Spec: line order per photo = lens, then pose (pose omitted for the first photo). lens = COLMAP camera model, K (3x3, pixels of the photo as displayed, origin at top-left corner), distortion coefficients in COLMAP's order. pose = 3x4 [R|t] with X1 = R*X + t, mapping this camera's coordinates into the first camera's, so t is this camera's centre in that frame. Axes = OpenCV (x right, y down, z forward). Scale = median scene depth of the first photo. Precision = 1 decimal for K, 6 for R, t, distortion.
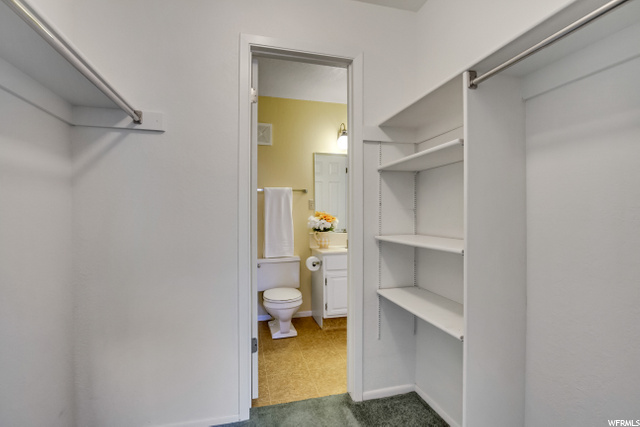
lens RADIAL K [[300.4, 0, 320.7], [0, 300.4, 214.1], [0, 0, 1]] dist [-0.023670, -0.000617]
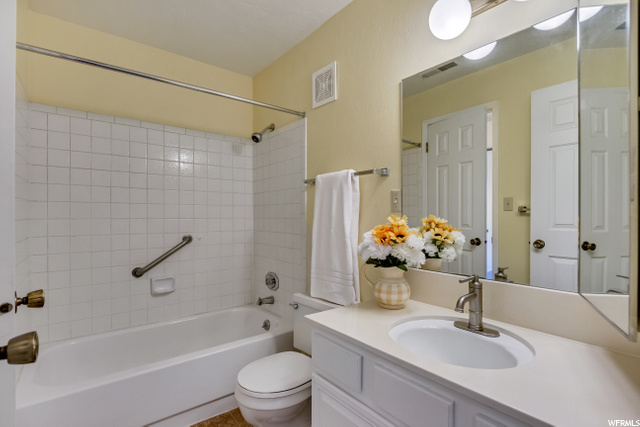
lens RADIAL K [[300.4, 0, 317.4], [0, 300.4, 216.2], [0, 0, 1]] dist [-0.023670, -0.000617]
pose [[0.413152, 0.002585, -0.910659, 0.342423], [-0.001099, 0.999997, 0.002340, -0.010931], [0.910662, 0.000034, 0.413153, 0.752725]]
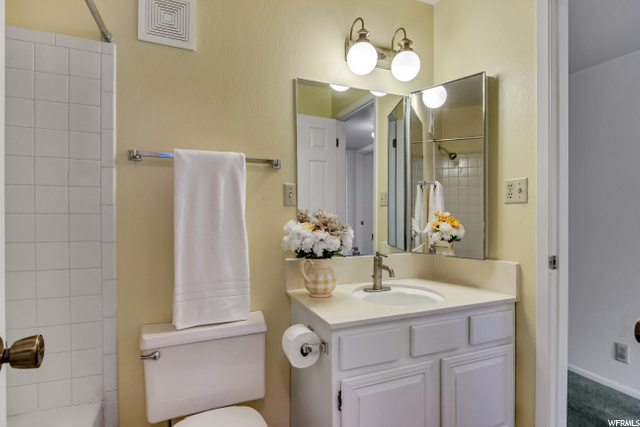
lens RADIAL K [[318.4, 0, 314.7], [0, 318.4, 214.2], [0, 0, 1]] dist [-0.004039, -0.000214]
pose [[0.992384, 0.000004, 0.123184, -0.054827], [0.000048, 1.000000, -0.000426, -0.003400], [-0.123184, 0.000429, 0.992384, 0.558039]]
